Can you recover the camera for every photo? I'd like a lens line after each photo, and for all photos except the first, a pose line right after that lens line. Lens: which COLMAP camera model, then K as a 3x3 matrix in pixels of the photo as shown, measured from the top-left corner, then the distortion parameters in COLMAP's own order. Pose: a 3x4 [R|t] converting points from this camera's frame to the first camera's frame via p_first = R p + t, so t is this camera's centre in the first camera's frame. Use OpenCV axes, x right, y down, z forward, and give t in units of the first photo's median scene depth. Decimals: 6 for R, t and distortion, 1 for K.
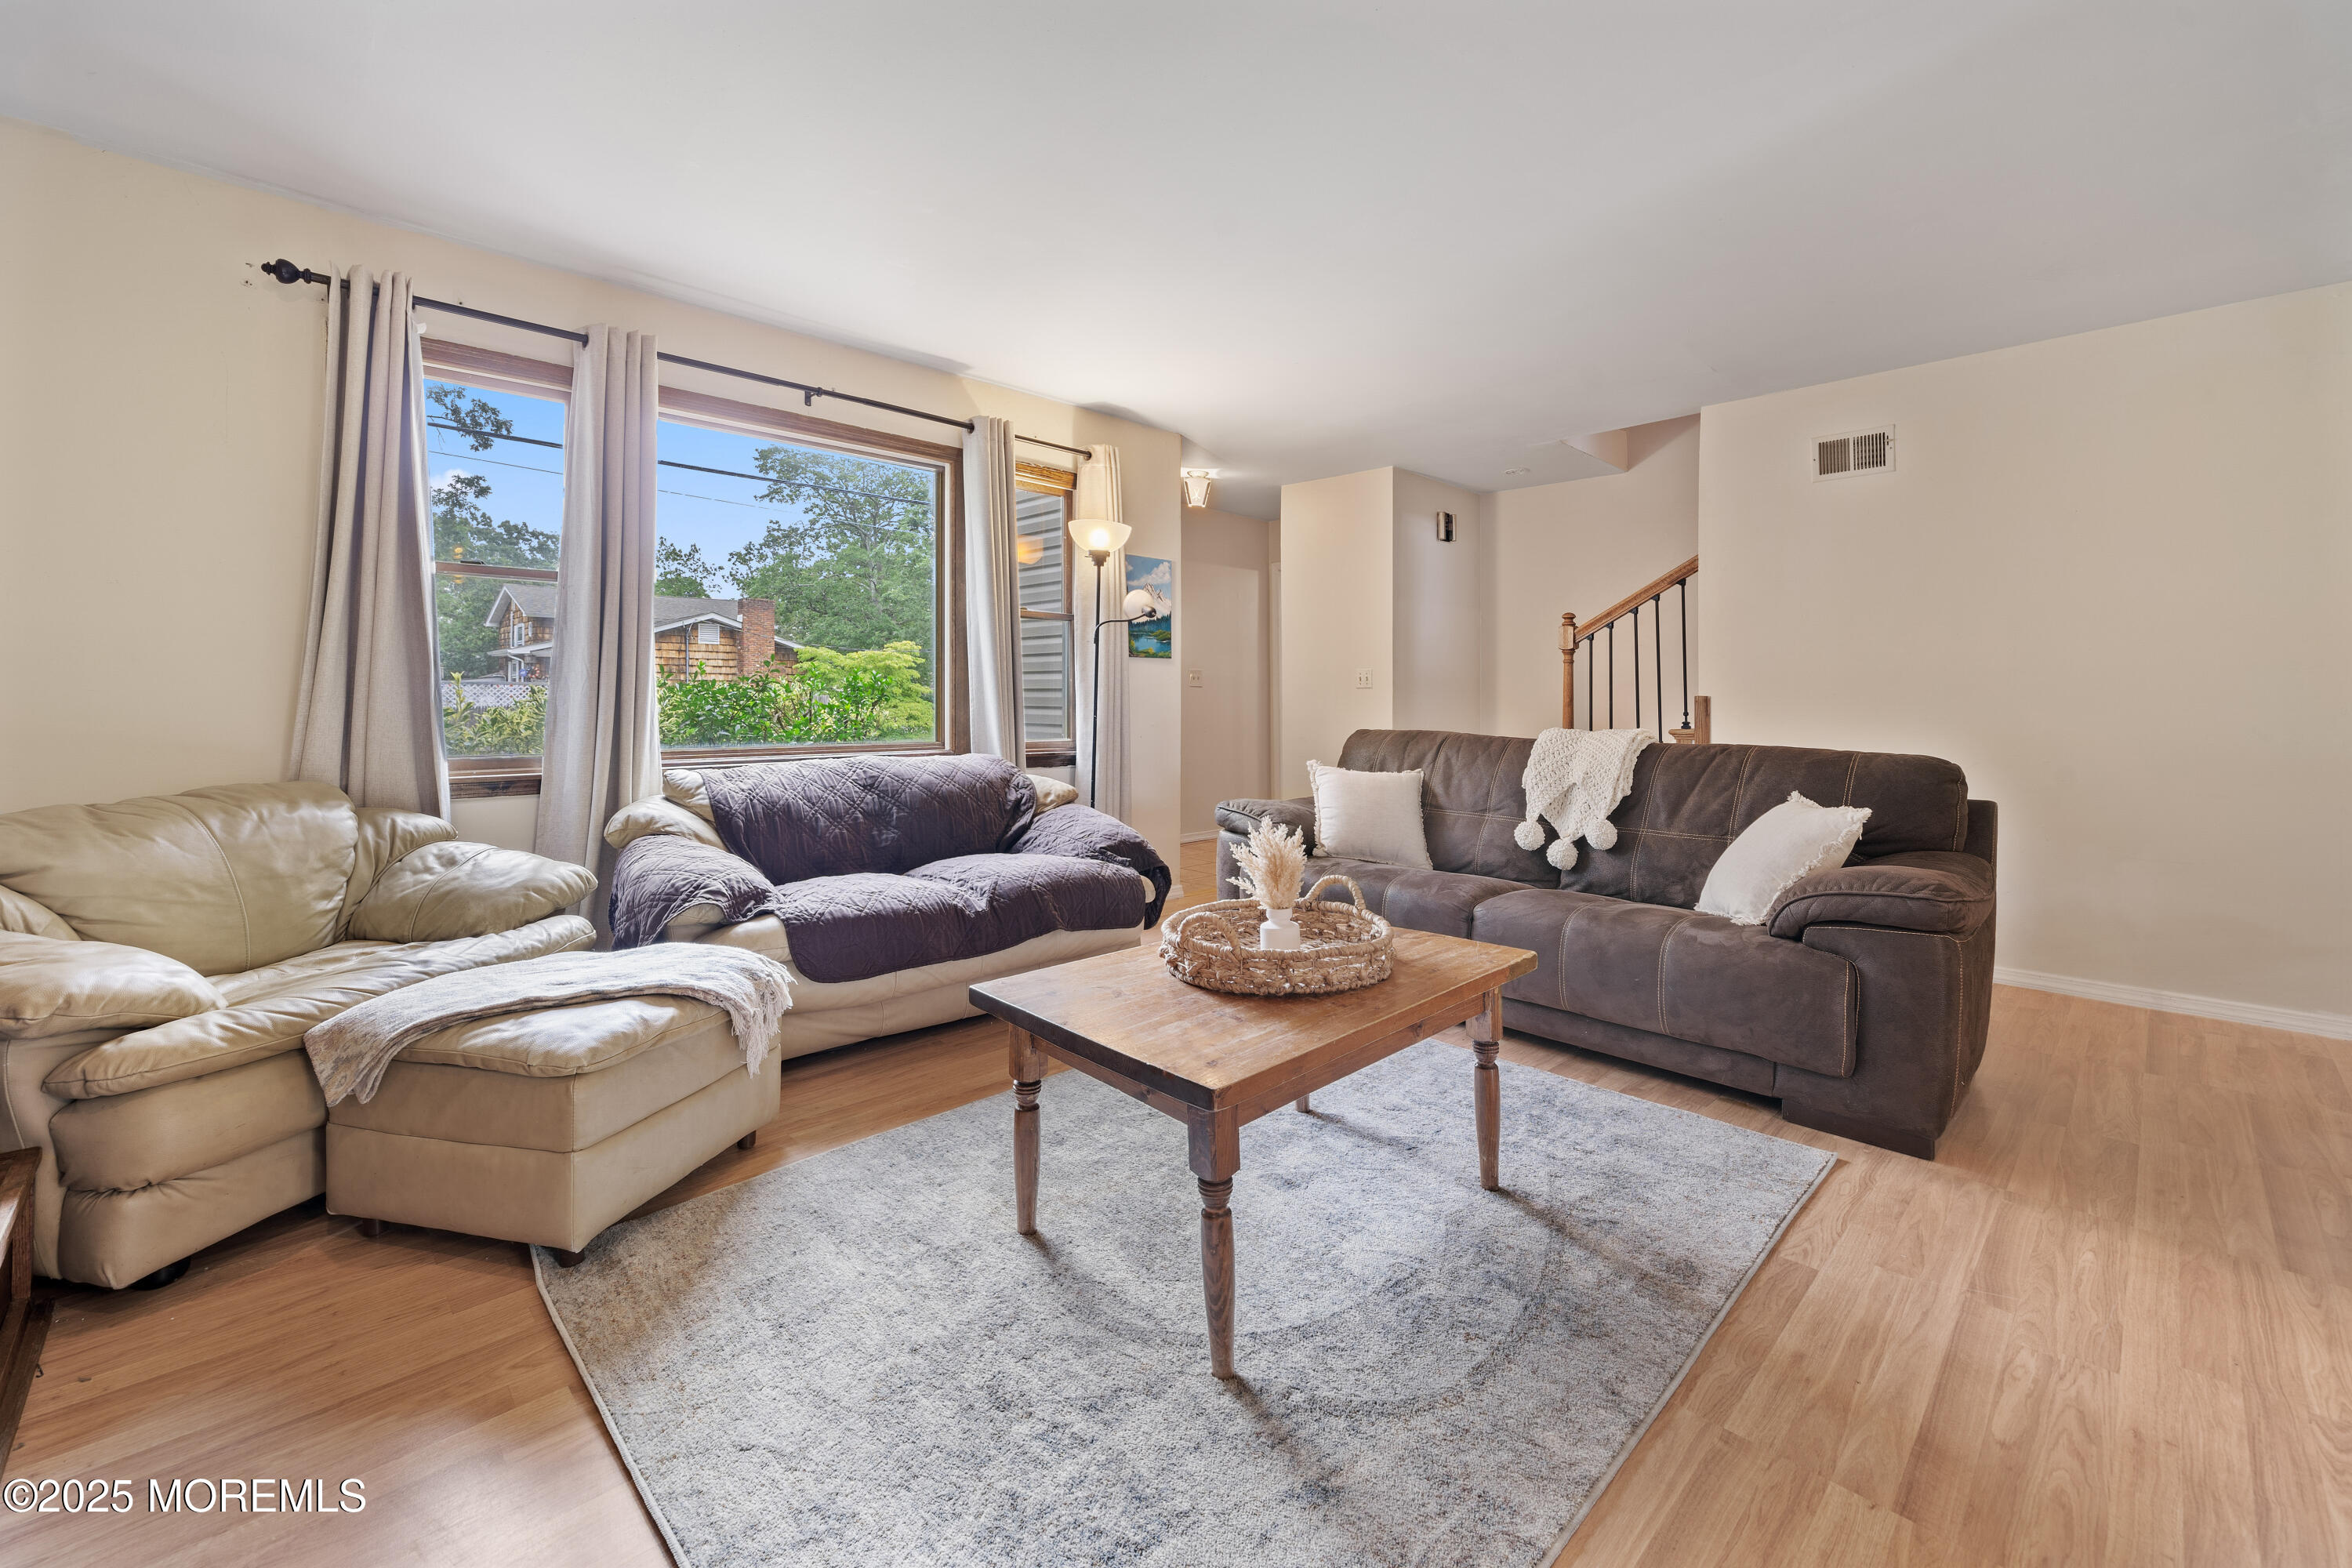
lens RADIAL K [[960.3, 0, 1177.7], [0, 960.3, 695.8], [0, 0, 1]] dist [-0.010952, 0.000103]
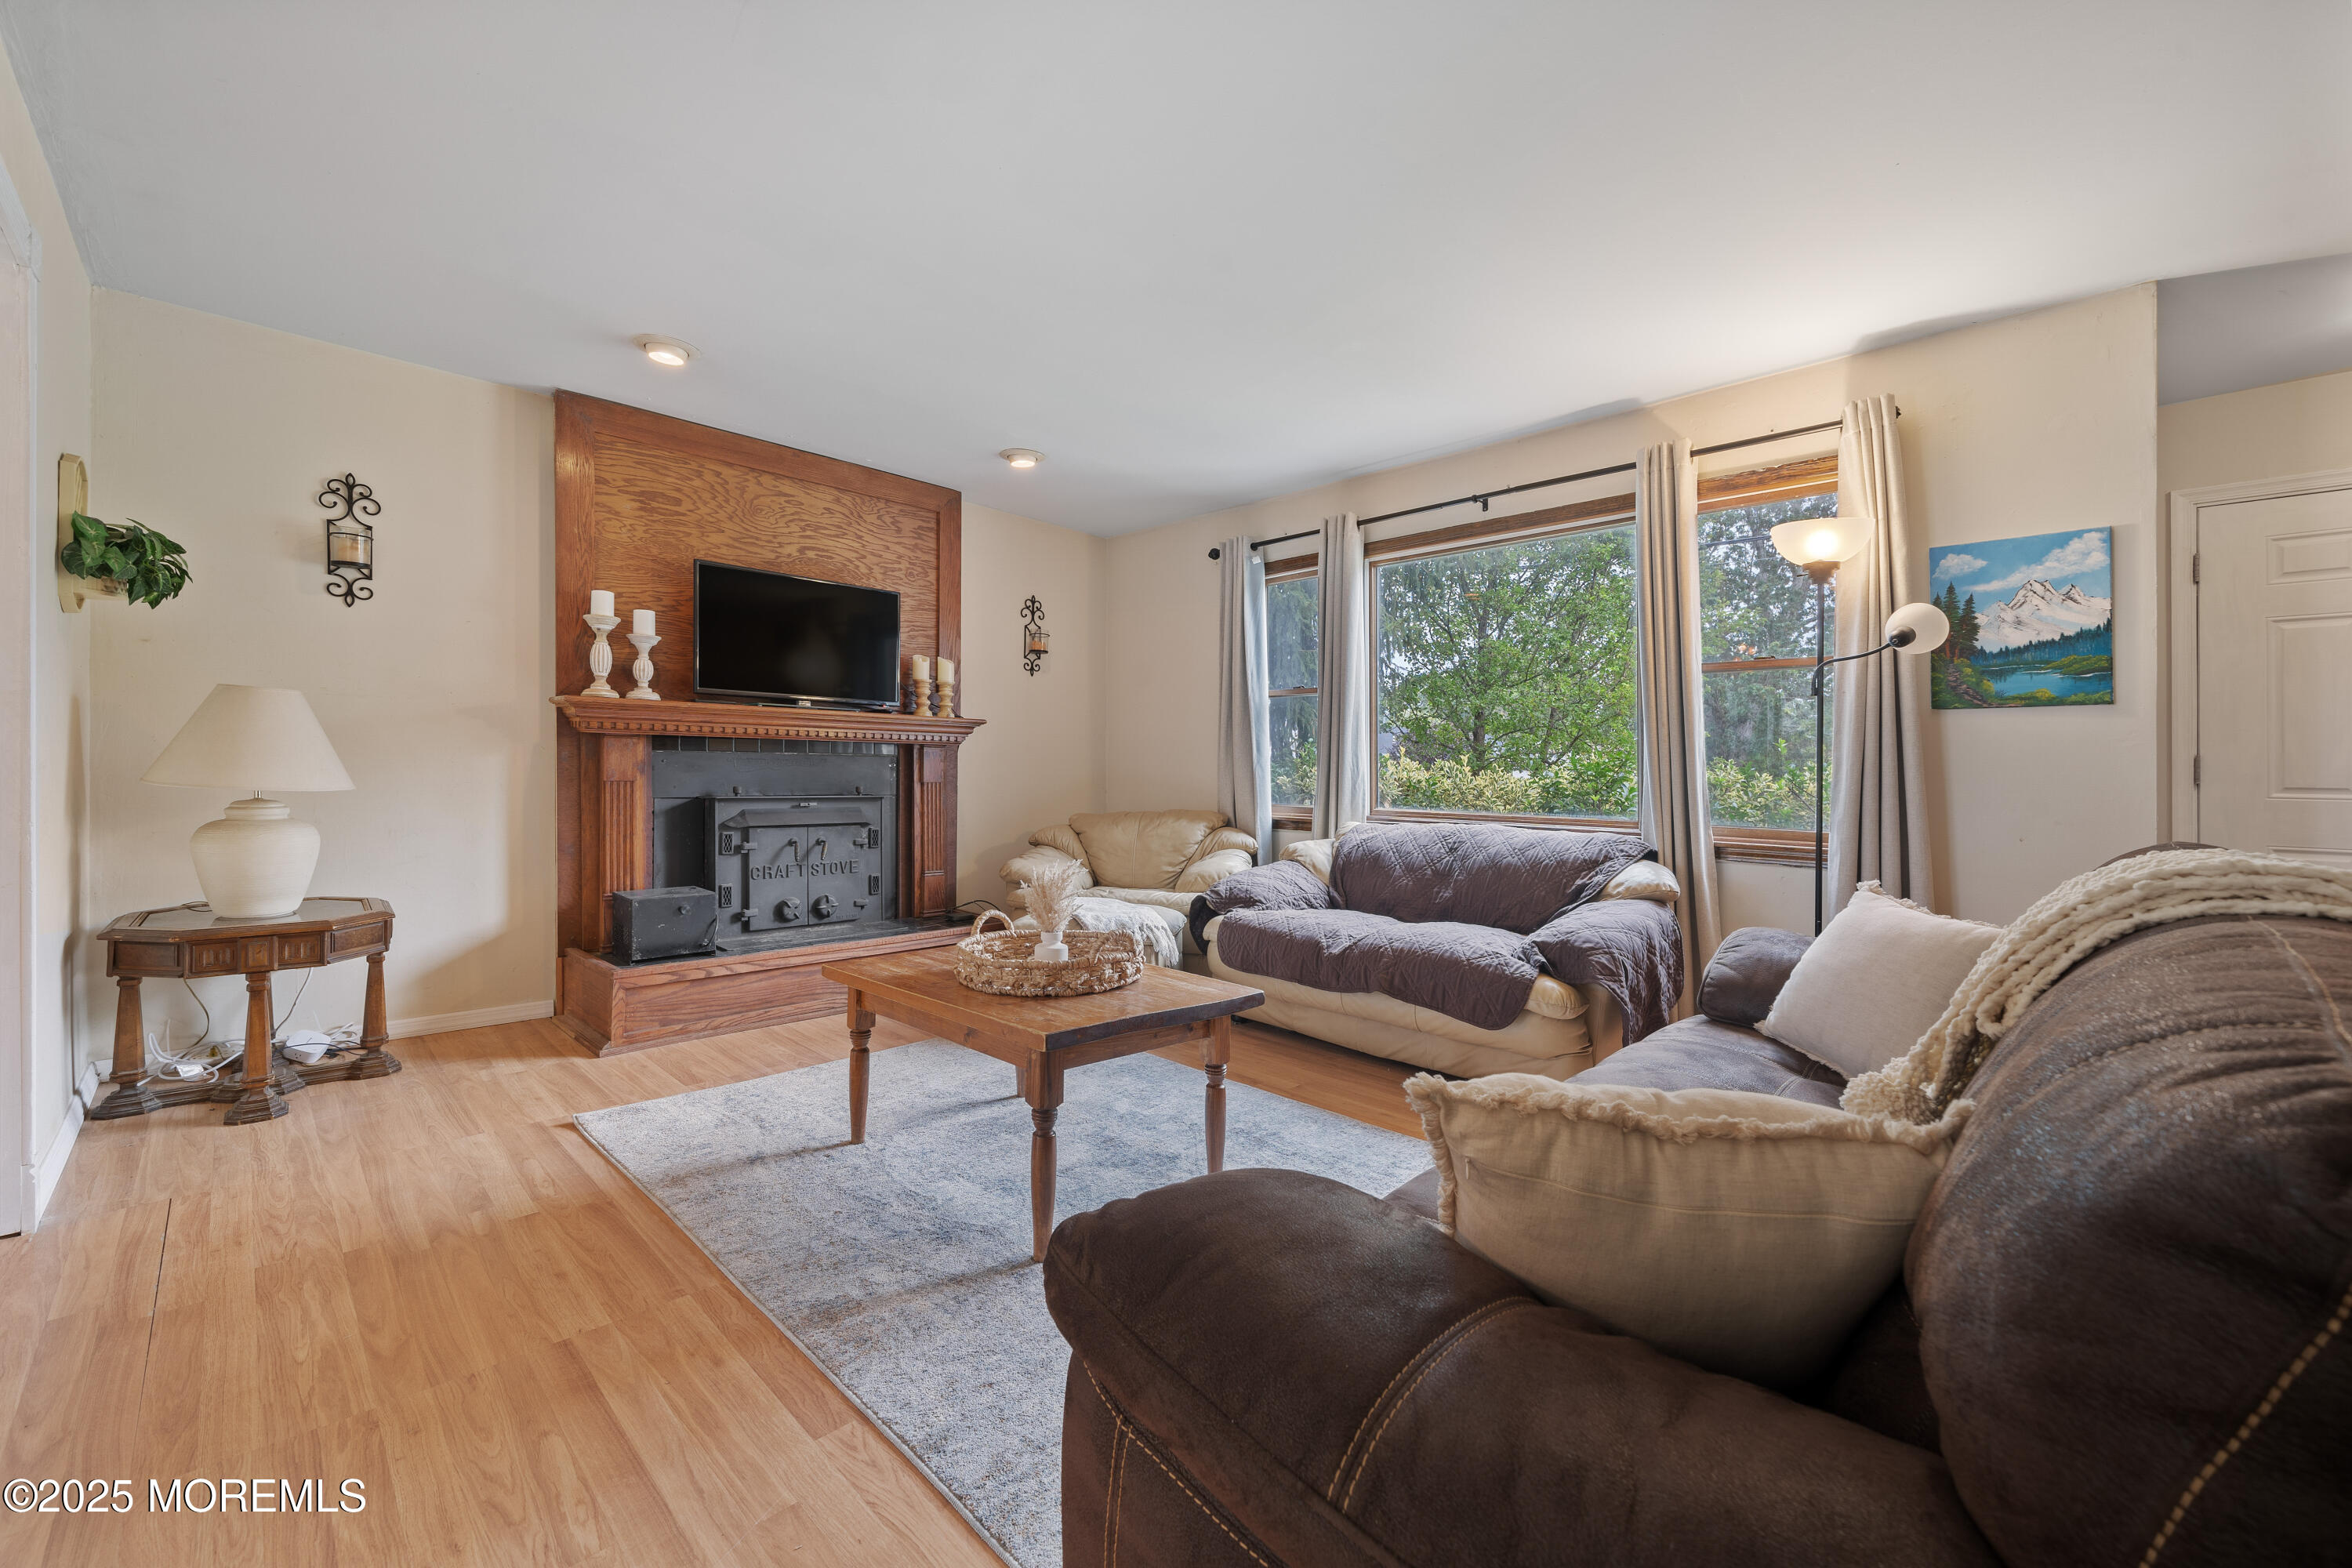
lens RADIAL K [[938.5, 0, 1168.7], [0, 938.5, 772.2], [0, 0, 1]] dist [-0.000573, 0.000013]
pose [[0.019032, -0.000863, -0.999818, 1.356393], [-0.010743, 0.999942, -0.001068, 0.018431], [0.999761, 0.010762, 0.019022, 1.165955]]
